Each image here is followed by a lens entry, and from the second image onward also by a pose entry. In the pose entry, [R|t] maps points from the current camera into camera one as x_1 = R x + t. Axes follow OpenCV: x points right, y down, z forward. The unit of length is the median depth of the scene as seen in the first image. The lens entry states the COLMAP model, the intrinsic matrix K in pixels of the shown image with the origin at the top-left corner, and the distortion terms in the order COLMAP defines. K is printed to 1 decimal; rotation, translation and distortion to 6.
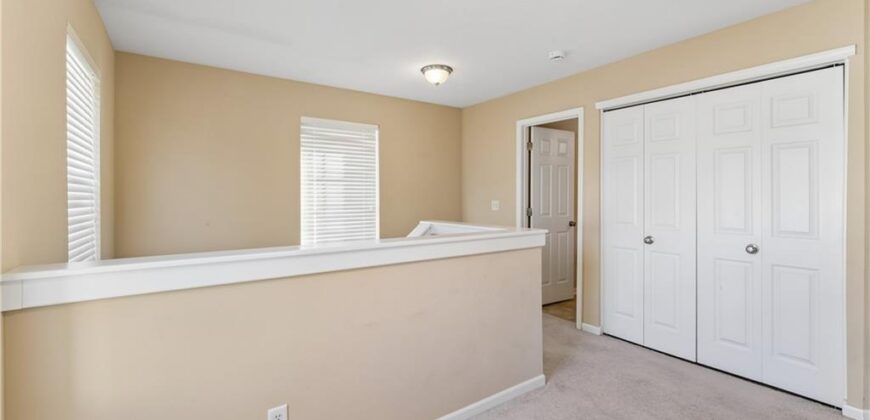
lens RADIAL K [[370.3, 0, 436.8], [0, 370.3, 194.1], [0, 0, 1]] dist [0.000304, 0.000038]
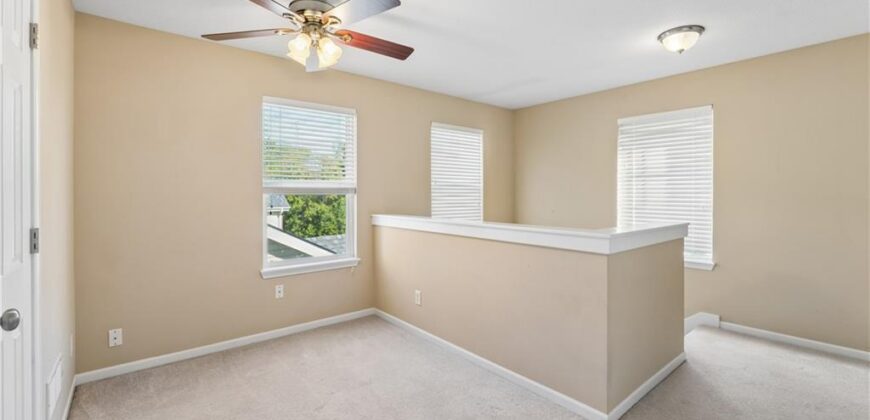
lens RADIAL K [[370.3, 0, 436.8], [0, 370.3, 194.1], [0, 0, 1]] dist [0.000304, 0.000038]
pose [[0.096677, 0.005022, -0.995303, 0.643981], [0.003854, 0.999978, 0.005420, 0.003670], [0.995308, -0.004360, 0.096655, 0.343507]]
